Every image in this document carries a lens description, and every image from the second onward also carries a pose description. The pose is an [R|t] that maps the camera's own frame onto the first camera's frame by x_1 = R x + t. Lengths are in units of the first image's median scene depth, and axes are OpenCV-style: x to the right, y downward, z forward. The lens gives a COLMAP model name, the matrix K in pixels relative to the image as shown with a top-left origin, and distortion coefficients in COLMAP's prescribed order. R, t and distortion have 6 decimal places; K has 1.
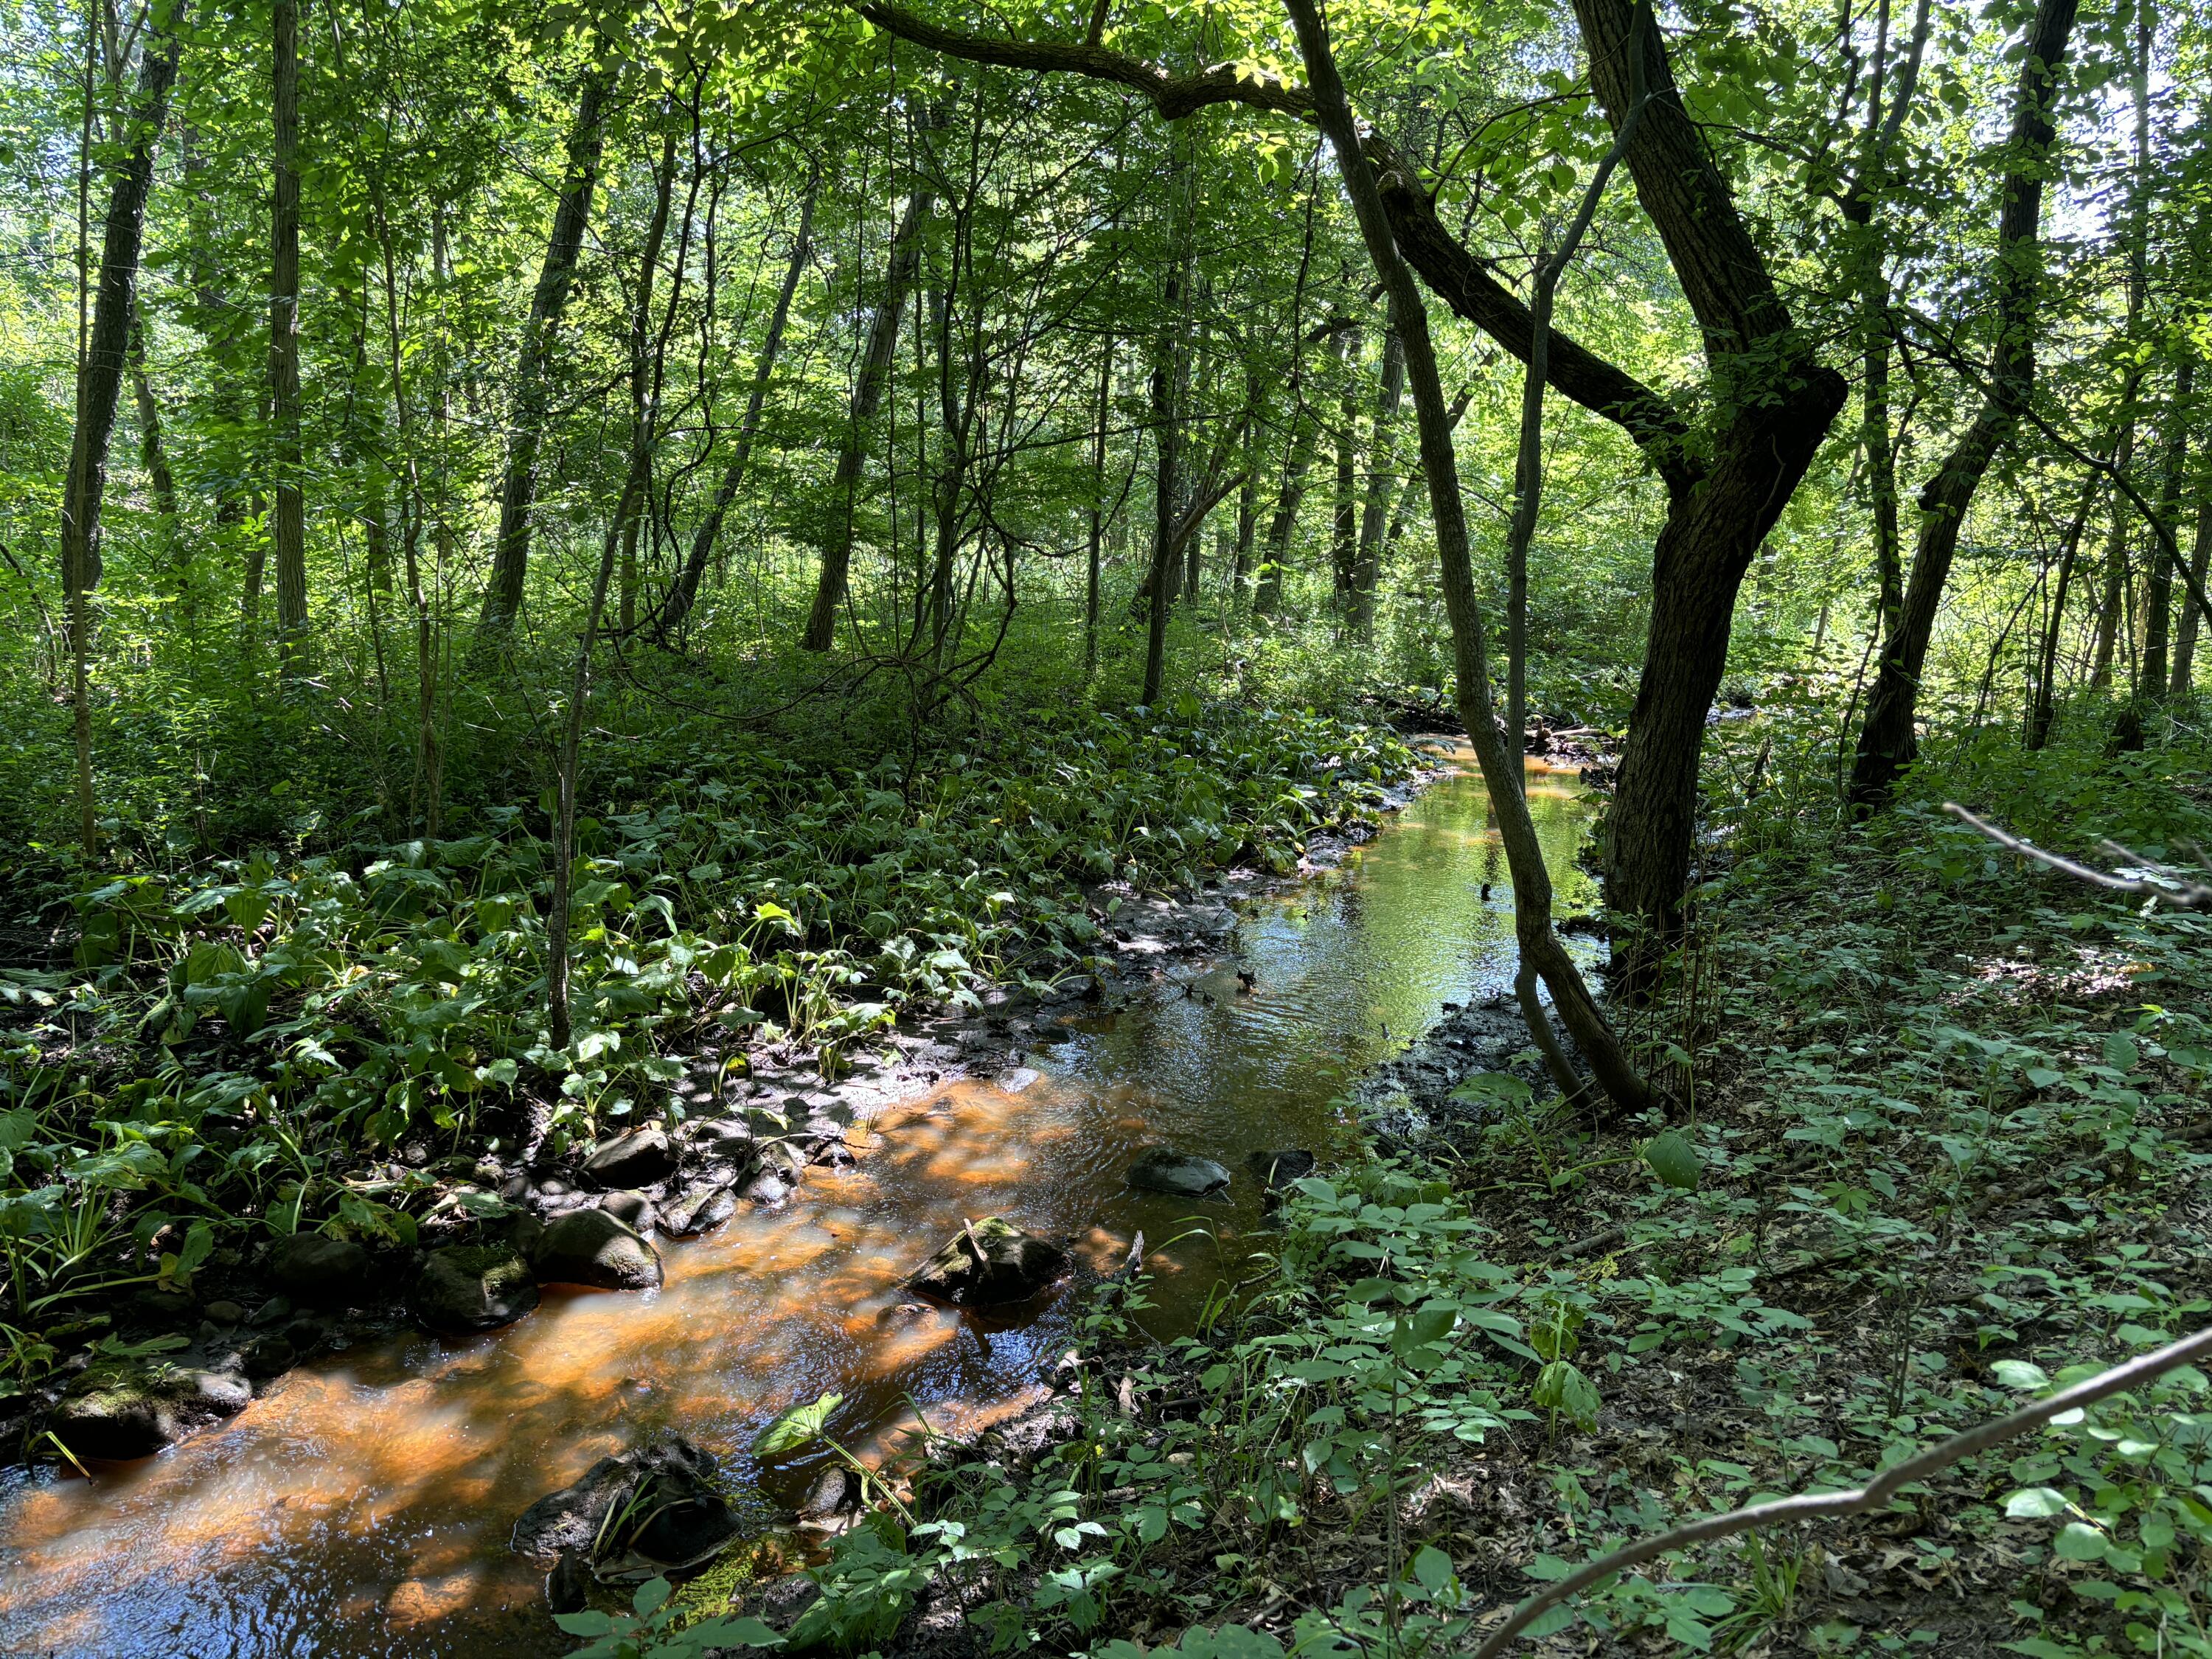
lens RADIAL K [[1638.2, 0, 1106.0], [0, 1638.2, 829.5], [0, 0, 1]] dist [0.101661, -0.122493]
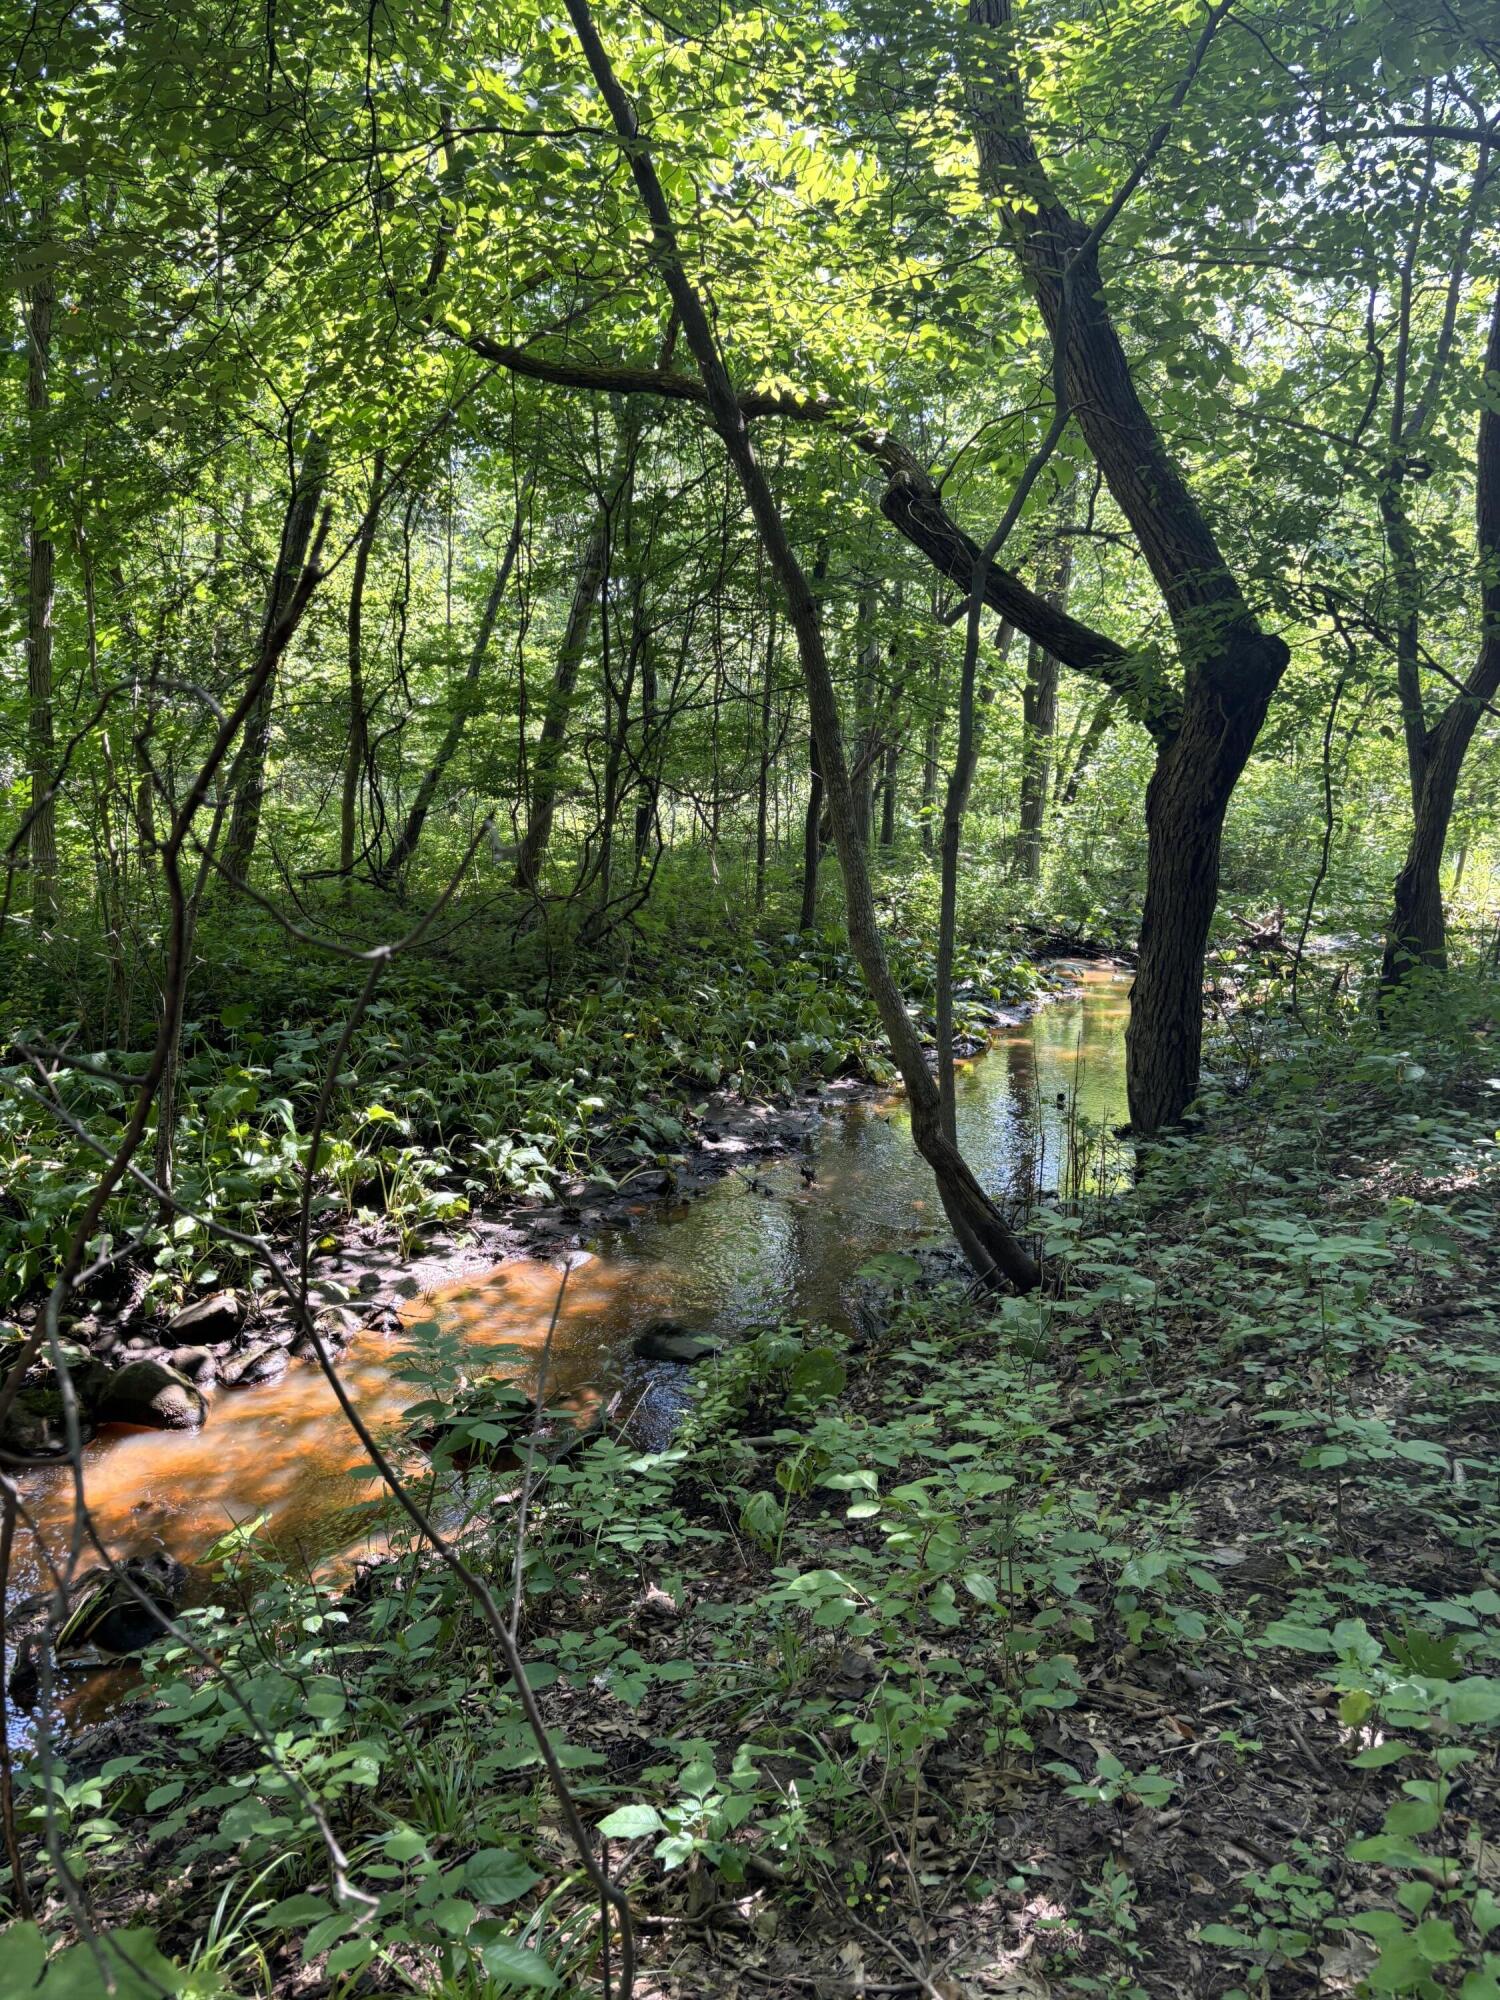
lens RADIAL K [[1490.1, 0, 750.0], [0, 1490.1, 1000.0], [0, 0, 1]] dist [0.012709, 0.006333]
pose [[0.996219, -0.003015, -0.086830, 0.159706], [0.000118, 0.999444, -0.033350, 0.006175], [0.086882, 0.033214, 0.995665, -0.022939]]
